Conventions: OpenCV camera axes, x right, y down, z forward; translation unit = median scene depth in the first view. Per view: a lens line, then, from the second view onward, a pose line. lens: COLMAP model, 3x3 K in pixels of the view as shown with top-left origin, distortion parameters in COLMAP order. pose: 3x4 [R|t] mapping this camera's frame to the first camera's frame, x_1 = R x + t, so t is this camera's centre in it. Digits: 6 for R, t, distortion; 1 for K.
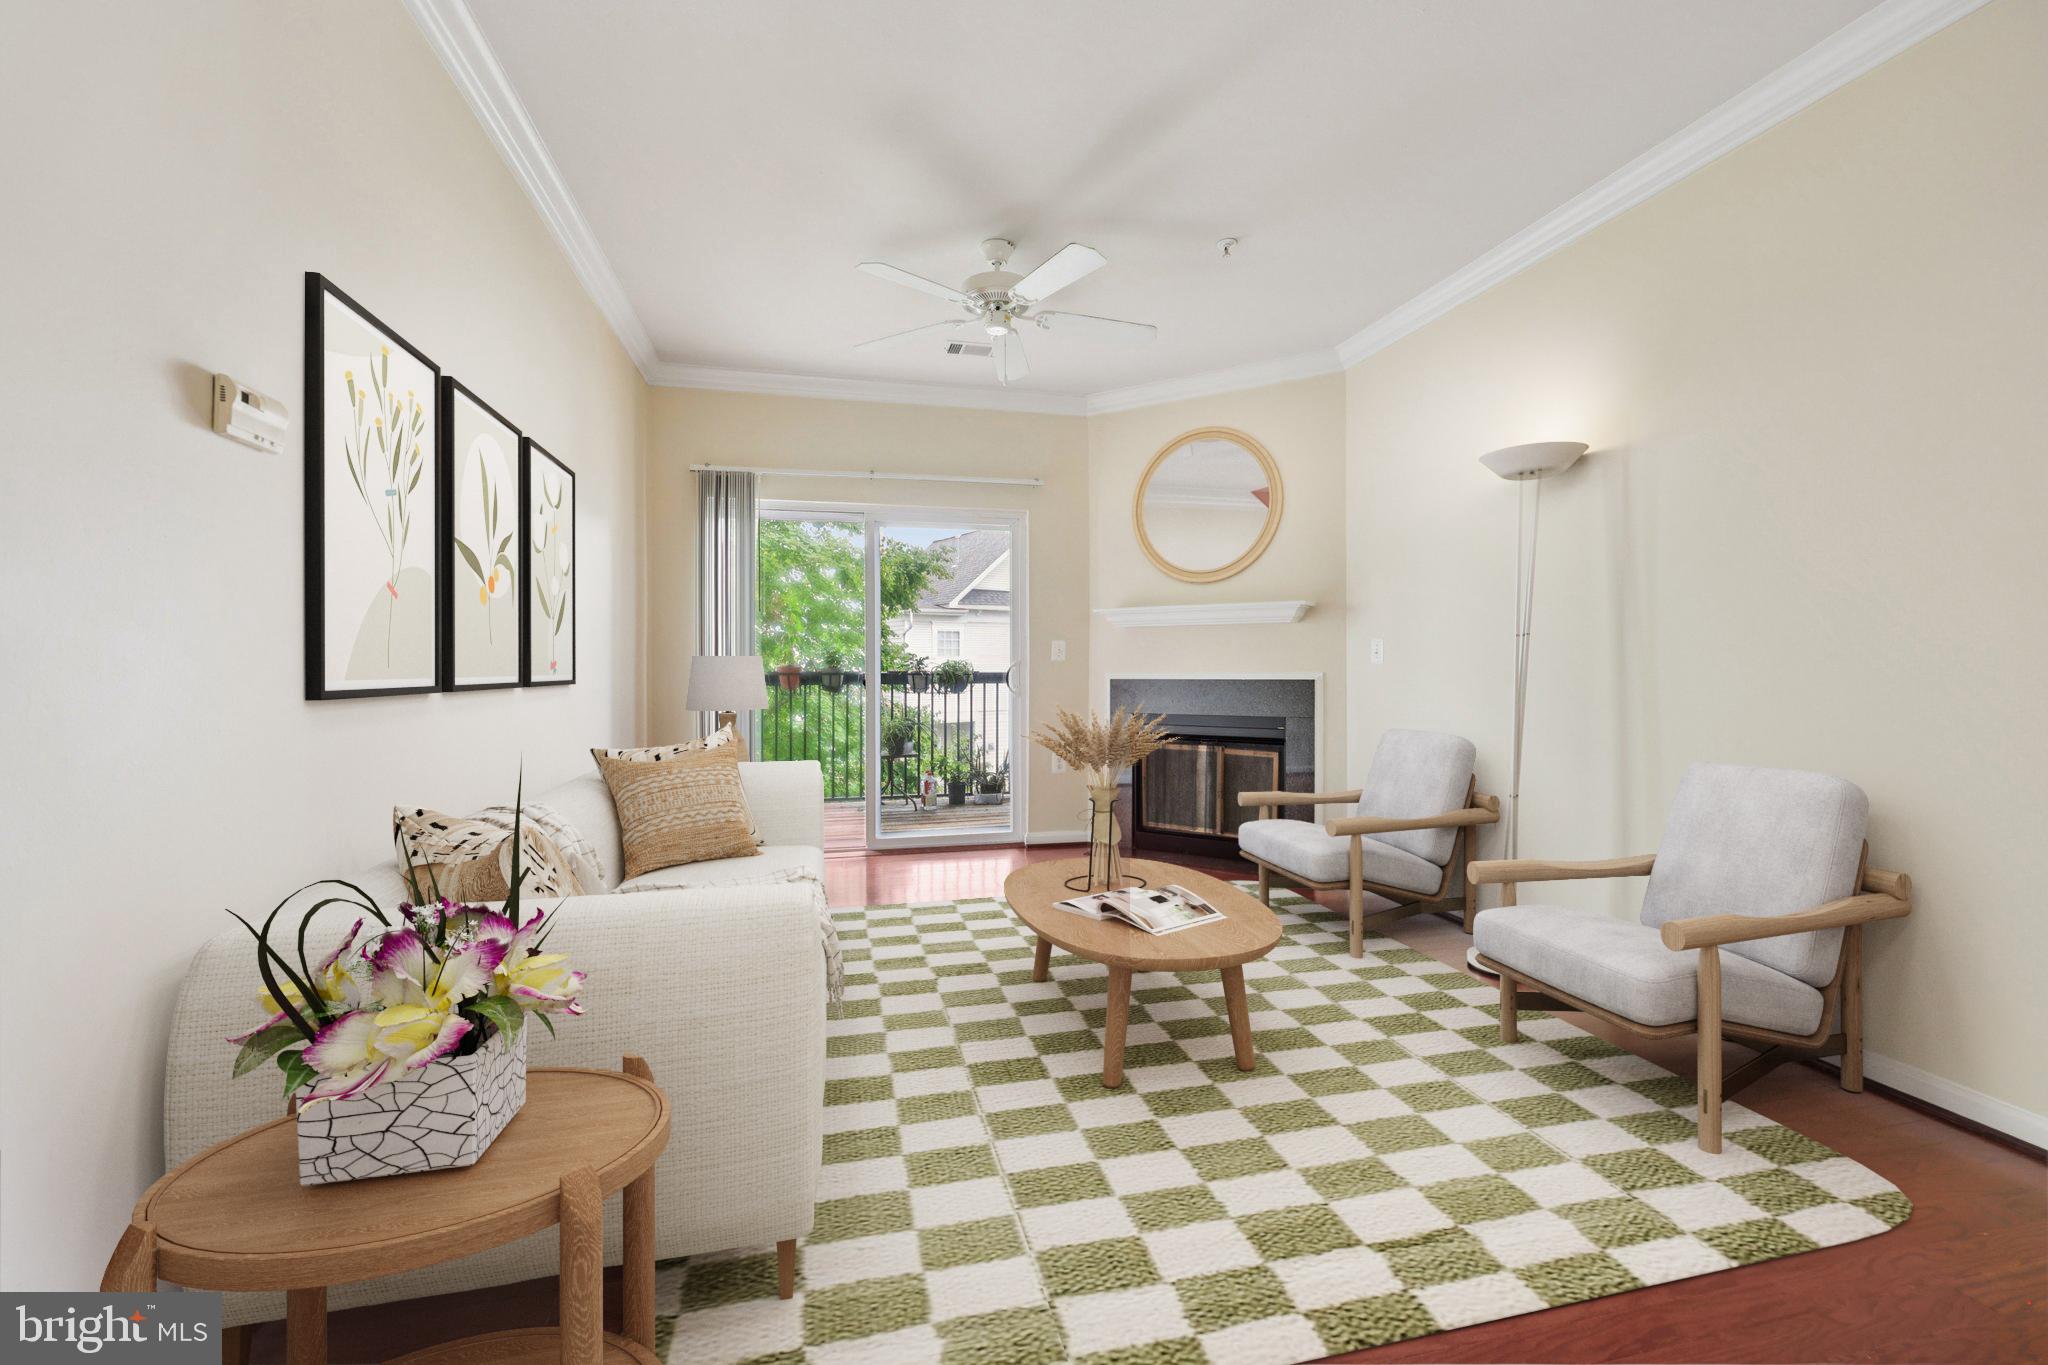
lens RADIAL K [[833.9, 0, 1006.8], [0, 833.9, 676.8], [0, 0, 1]] dist [0.002472, 0.000714]
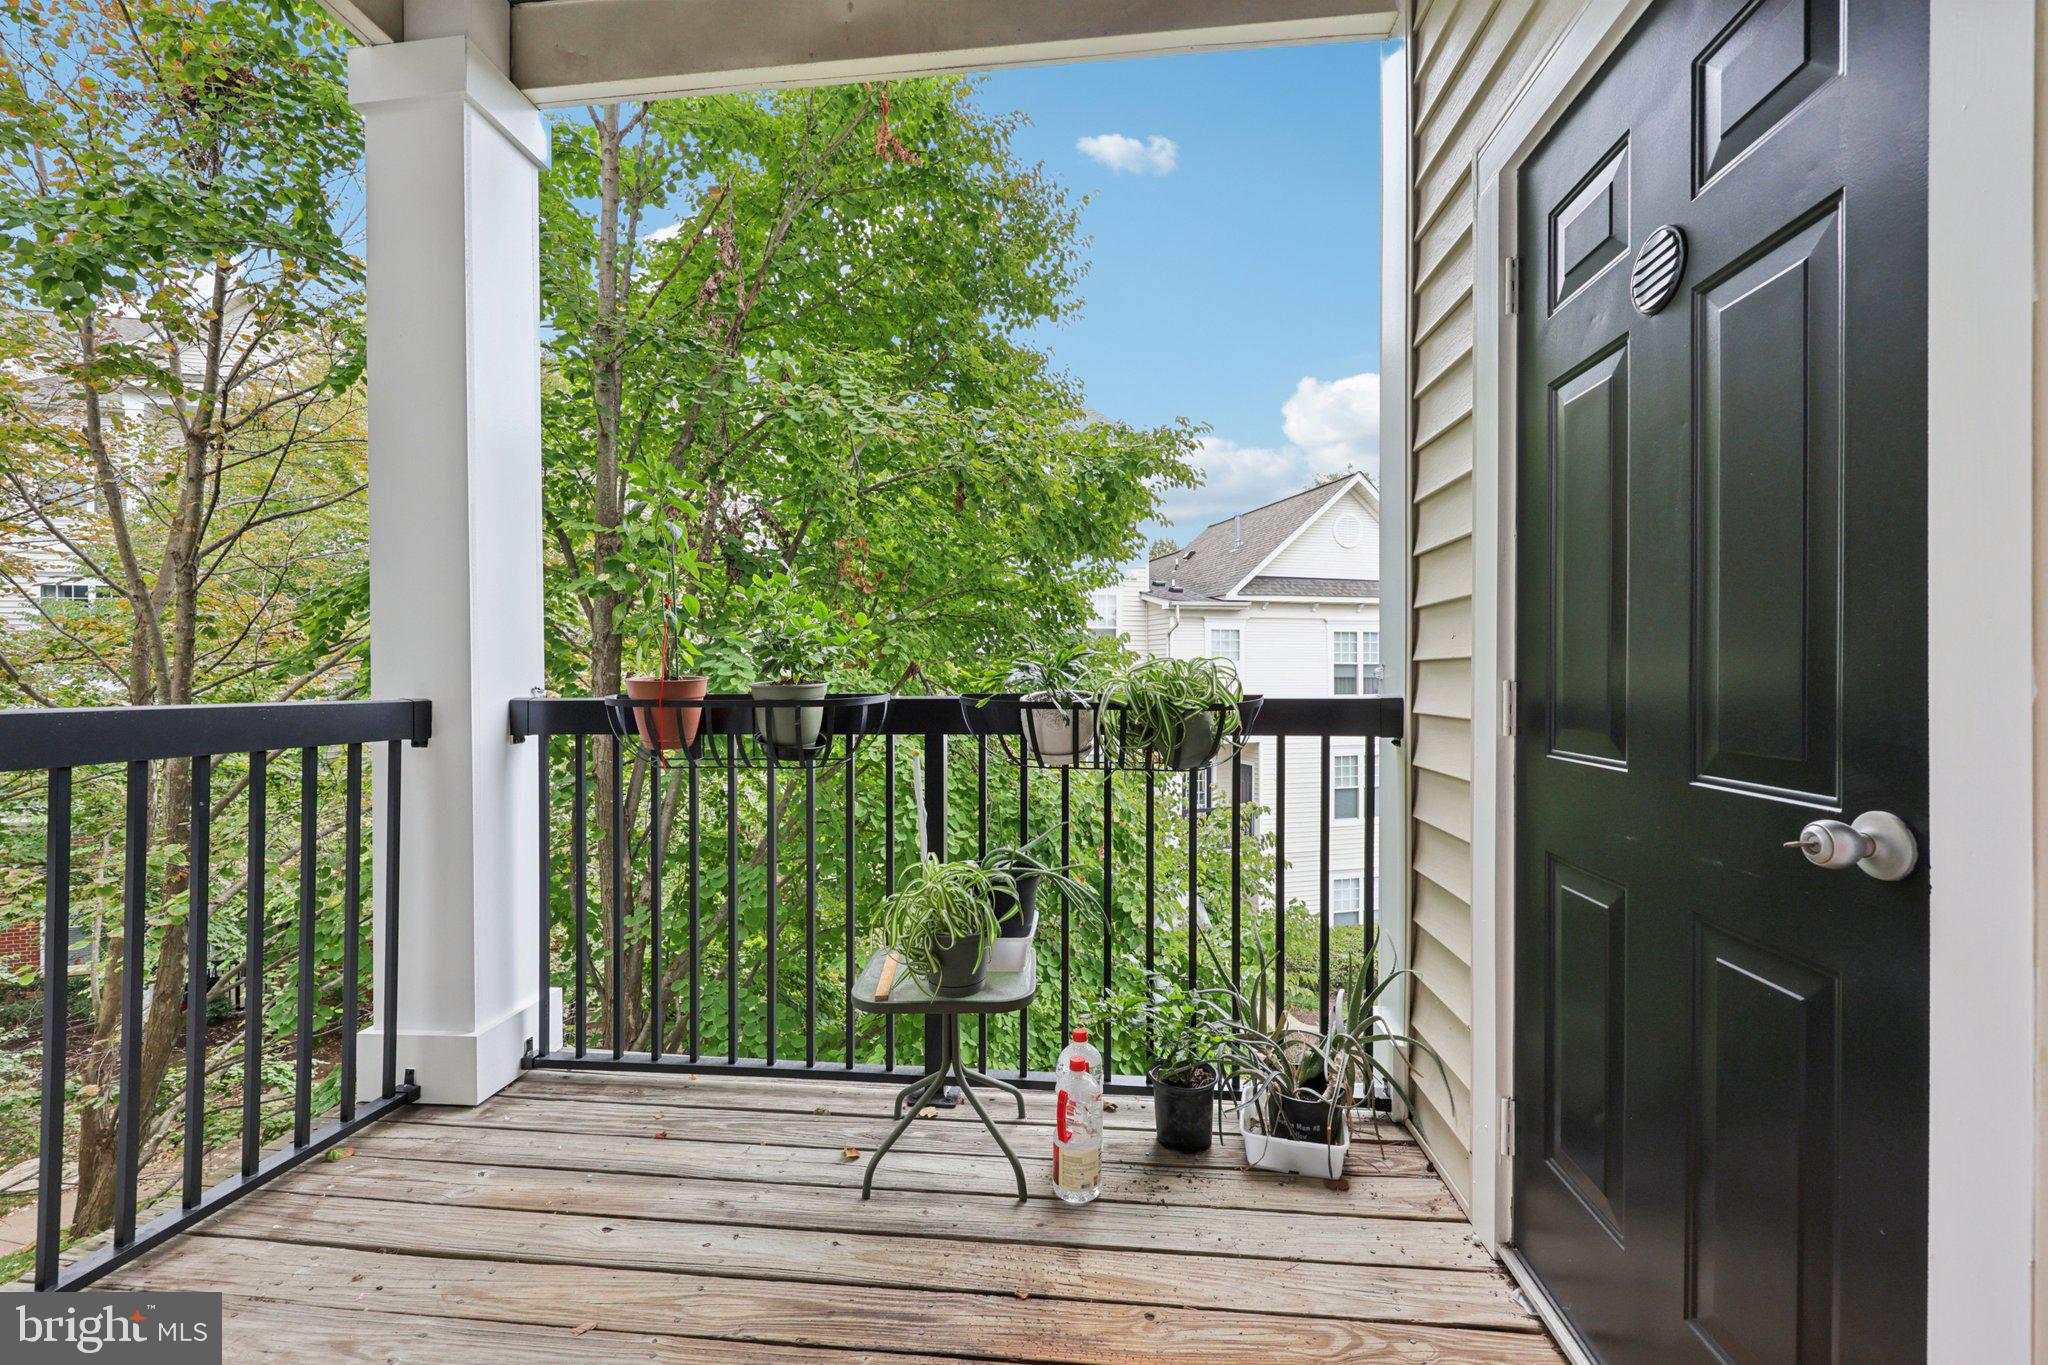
lens RADIAL K [[833.9, 0, 1014.8], [0, 833.9, 668.9], [0, 0, 1]] dist [0.002472, 0.000714]
pose [[0.948122, 0.003646, -0.317886, -0.031294], [-0.008422, 0.999871, -0.013651, -0.015282], [0.317795, 0.015620, 0.948031, 0.926875]]
